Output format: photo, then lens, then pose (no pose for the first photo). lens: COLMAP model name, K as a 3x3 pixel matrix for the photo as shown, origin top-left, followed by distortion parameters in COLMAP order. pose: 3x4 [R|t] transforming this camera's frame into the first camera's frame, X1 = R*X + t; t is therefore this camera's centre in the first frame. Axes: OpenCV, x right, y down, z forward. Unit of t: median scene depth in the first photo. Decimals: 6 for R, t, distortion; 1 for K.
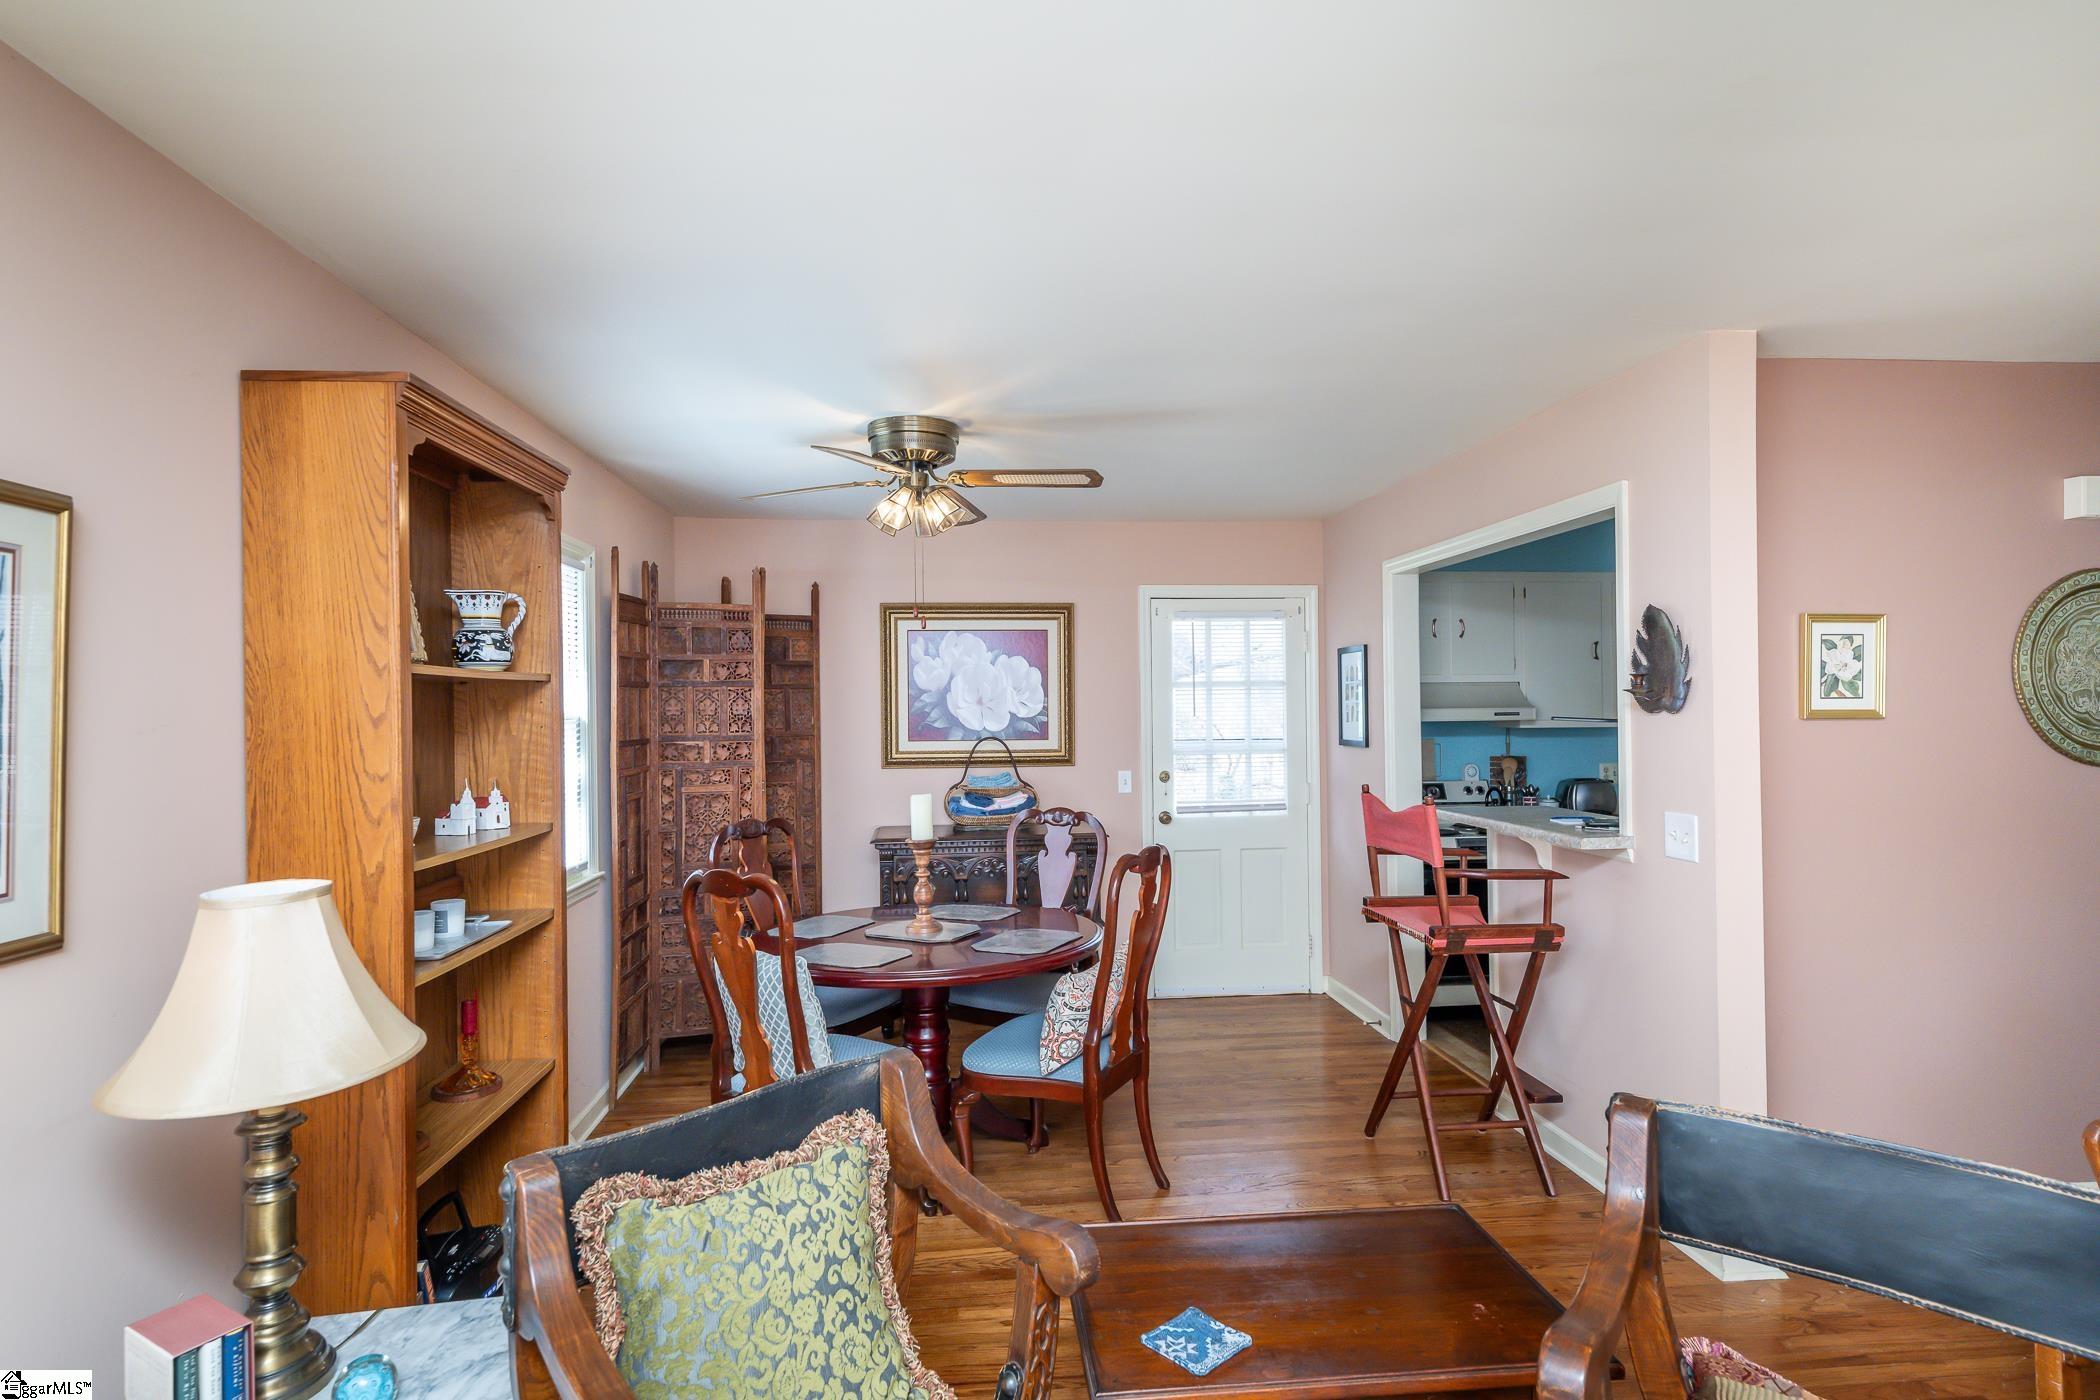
lens RADIAL K [[1072.0, 0, 1050.0], [0, 1072.0, 700.0], [0, 0, 1]] dist [0.019484, -0.000151]
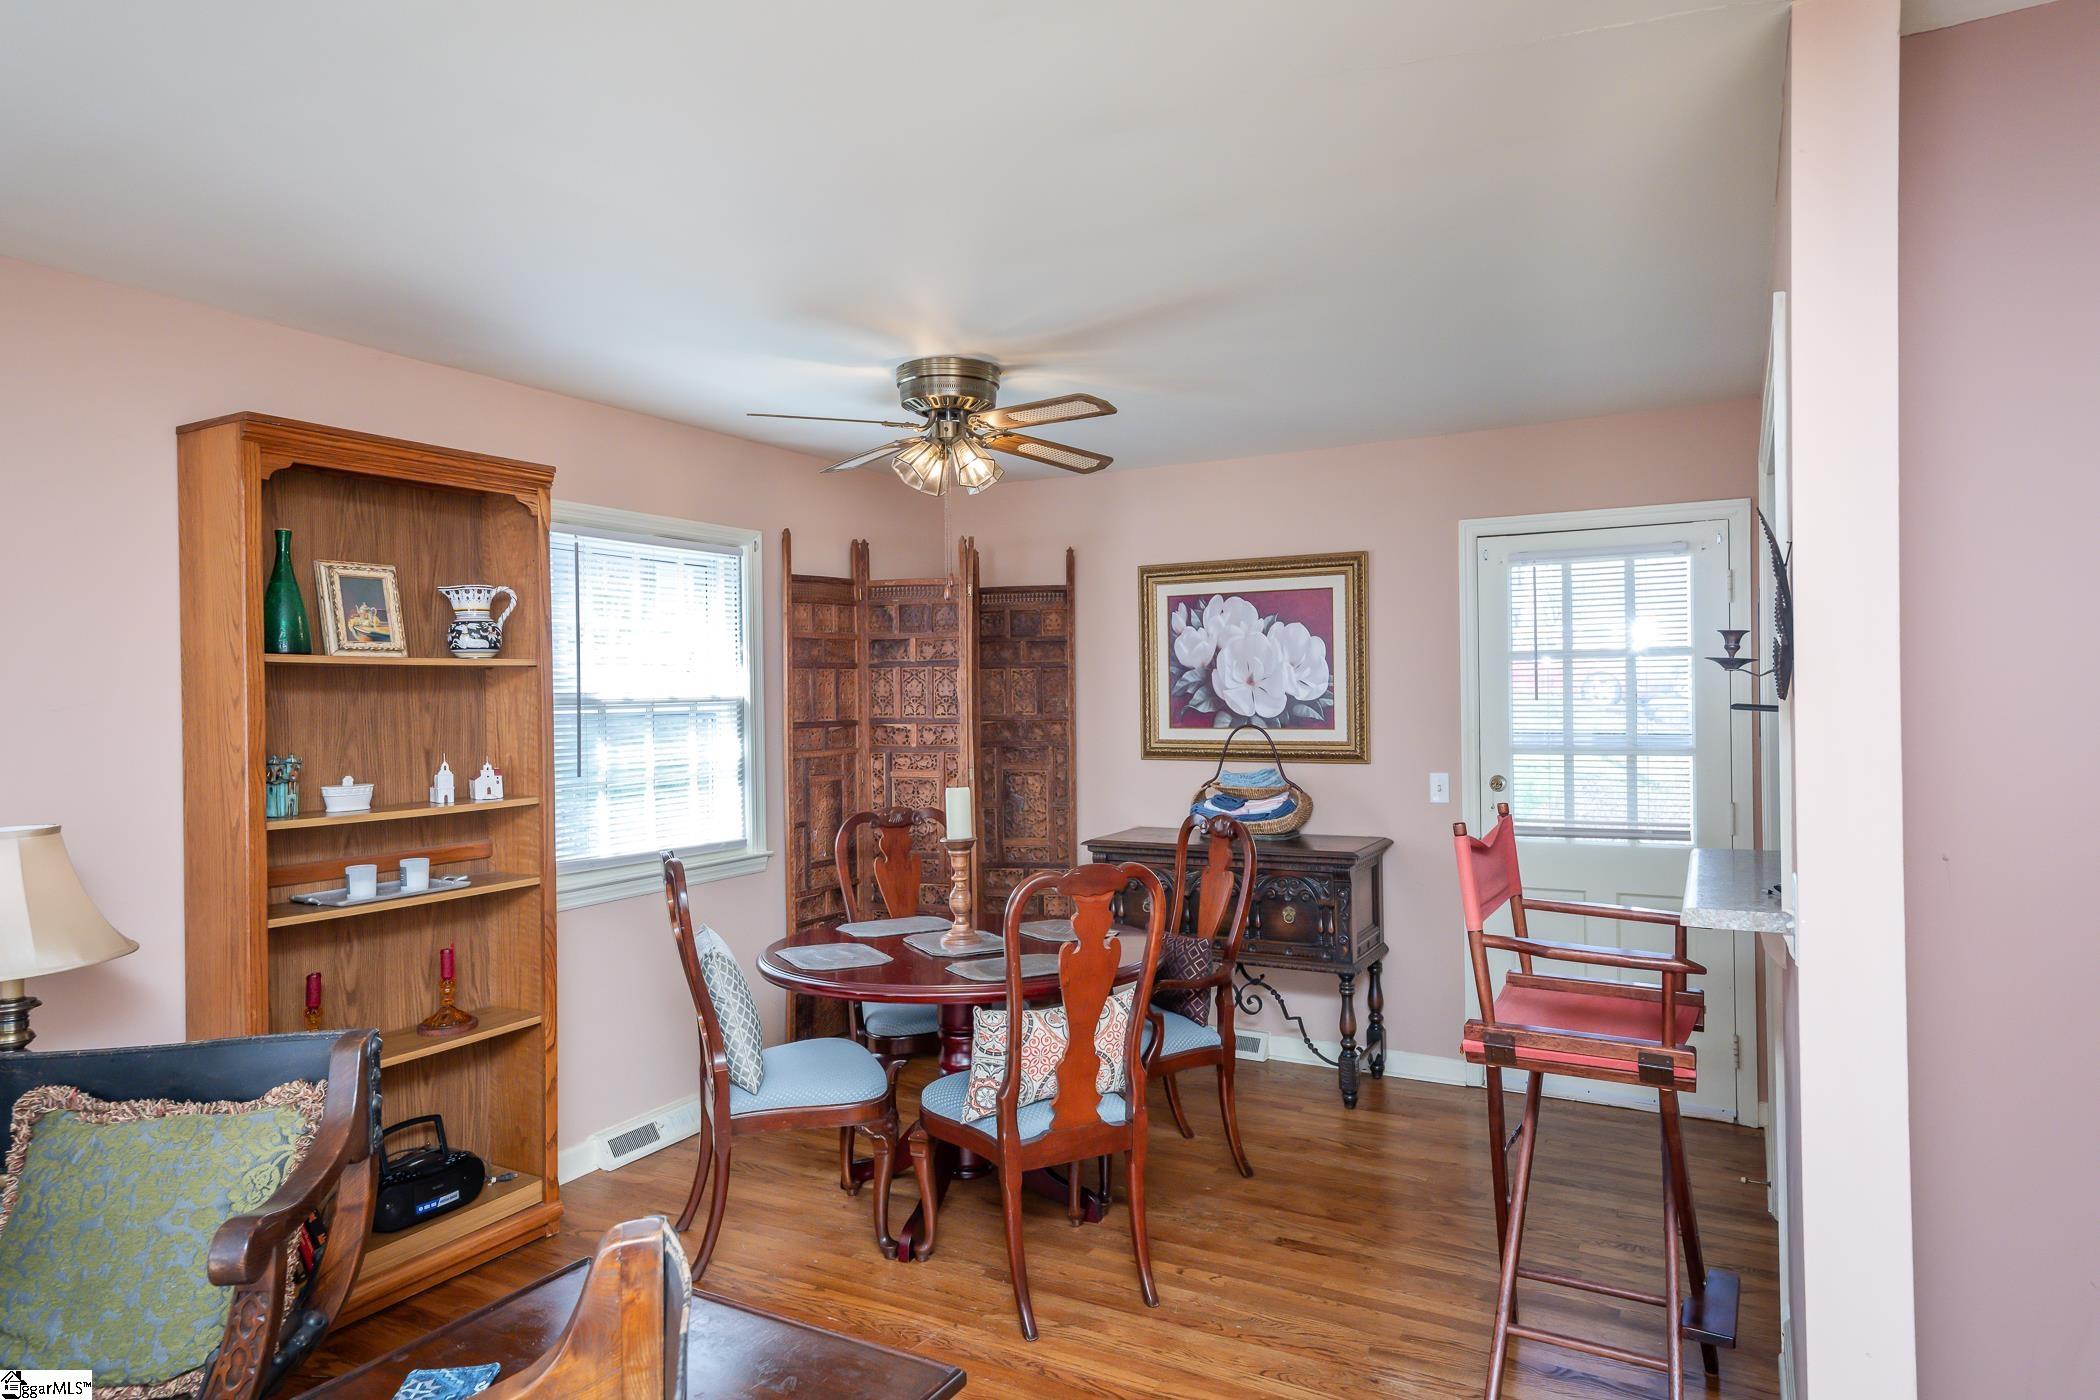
lens RADIAL K [[1264.6, 0, 1036.1], [0, 1264.6, 696.7], [0, 0, 1]] dist [0.031786, -0.003034]
pose [[0.818849, 0.002877, -0.574002, 0.488224], [0.005992, 0.999890, 0.013561, -0.000396], [0.573978, -0.014544, 0.818741, 0.173883]]
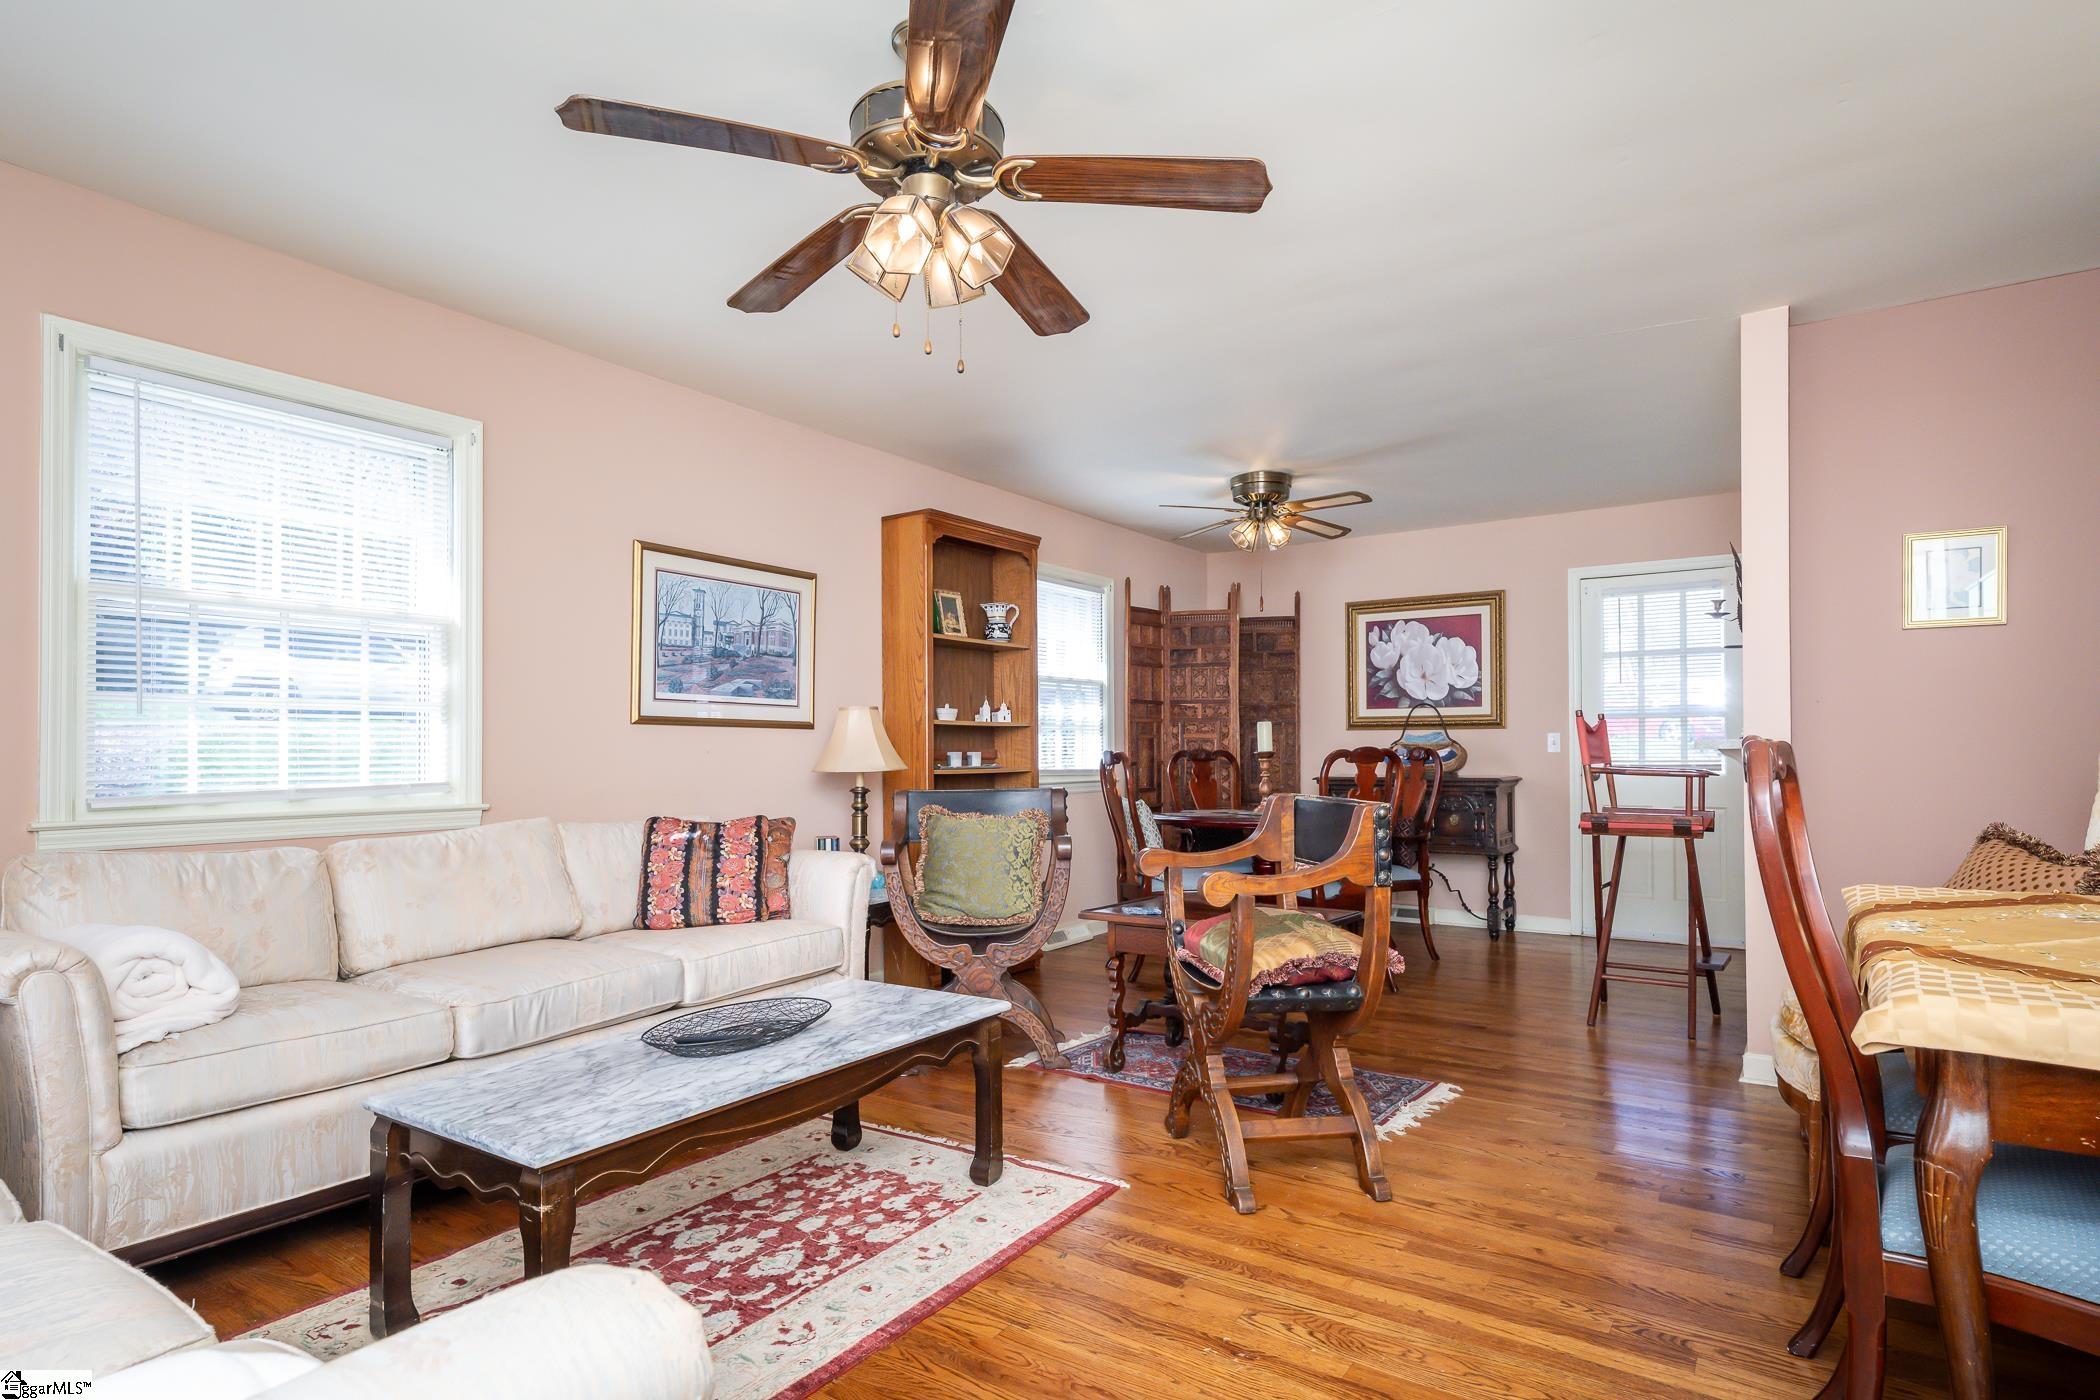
lens RADIAL K [[1109.7, 0, 1048.5], [0, 1109.7, 743.8], [0, 0, 1]] dist [0.020486, -0.000493]
pose [[0.758822, 0.004970, -0.651279, 0.612610], [-0.001927, 0.999984, 0.005386, 0.101668], [0.651296, -0.002832, 0.758819, -0.347242]]
